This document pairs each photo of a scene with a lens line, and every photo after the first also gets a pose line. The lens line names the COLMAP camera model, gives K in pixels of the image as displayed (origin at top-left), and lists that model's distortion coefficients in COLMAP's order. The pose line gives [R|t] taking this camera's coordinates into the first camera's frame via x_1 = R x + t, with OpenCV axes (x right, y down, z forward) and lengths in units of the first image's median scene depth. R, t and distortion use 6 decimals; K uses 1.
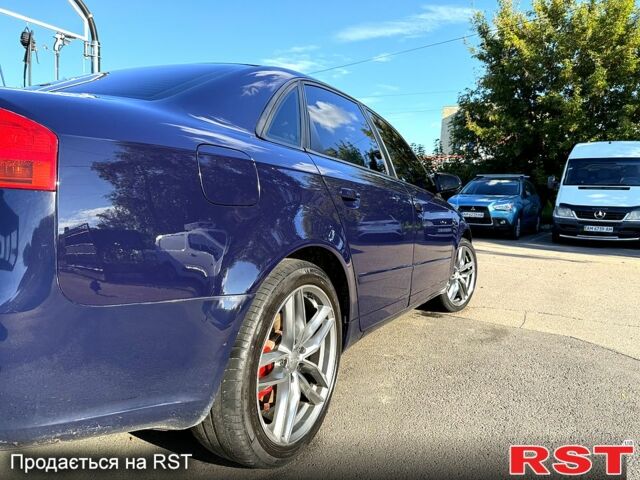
lens RADIAL K [[441.8, 0, 320.0], [0, 441.8, 240.0], [0, 0, 1]] dist [0.082608, -0.114897]
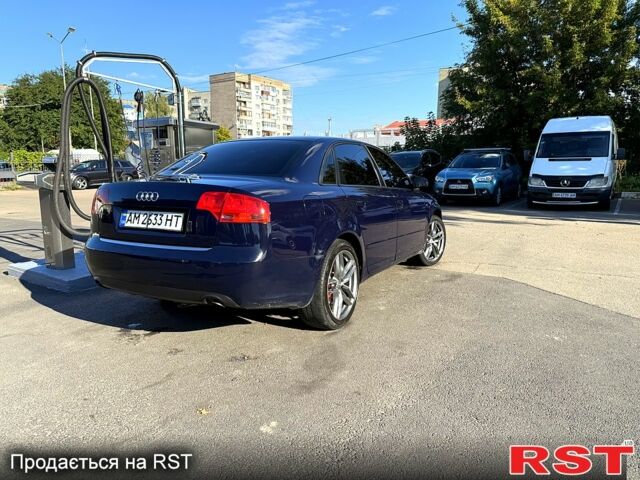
lens RADIAL K [[441.8, 0, 320.0], [0, 441.8, 240.0], [0, 0, 1]] dist [0.082608, -0.114897]
pose [[0.999113, -0.042025, -0.002781, -0.020041], [0.042116, 0.996674, 0.069759, -0.015400], [-0.000160, -0.069814, 0.997560, -0.169900]]
